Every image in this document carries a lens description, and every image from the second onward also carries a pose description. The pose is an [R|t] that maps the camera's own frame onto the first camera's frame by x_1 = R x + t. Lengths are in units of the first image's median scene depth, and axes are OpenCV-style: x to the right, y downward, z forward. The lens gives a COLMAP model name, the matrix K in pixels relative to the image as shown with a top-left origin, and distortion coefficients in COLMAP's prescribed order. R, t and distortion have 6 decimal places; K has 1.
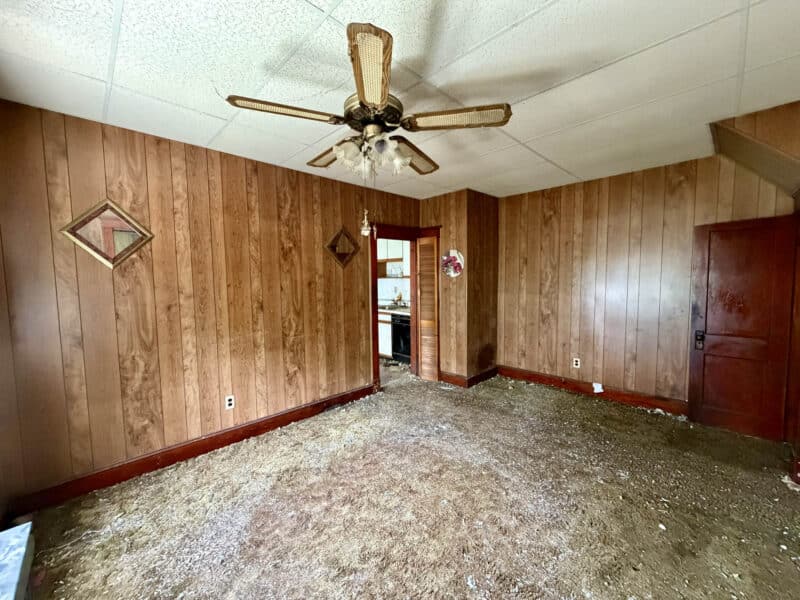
lens RADIAL K [[317.8, 0, 397.2], [0, 317.8, 301.3], [0, 0, 1]] dist [-0.002497, 0.000609]
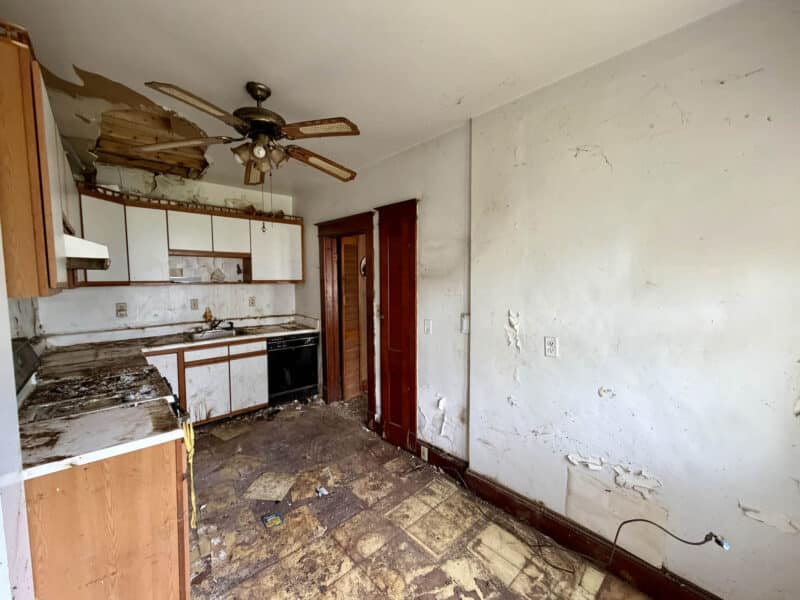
lens RADIAL K [[317.8, 0, 397.2], [0, 317.8, 301.3], [0, 0, 1]] dist [-0.002497, 0.000609]
pose [[0.023949, -0.060948, 0.997854, -0.656943], [0.079637, 0.995084, 0.058867, -0.052917], [-0.996536, 0.078057, 0.028685, 0.702622]]
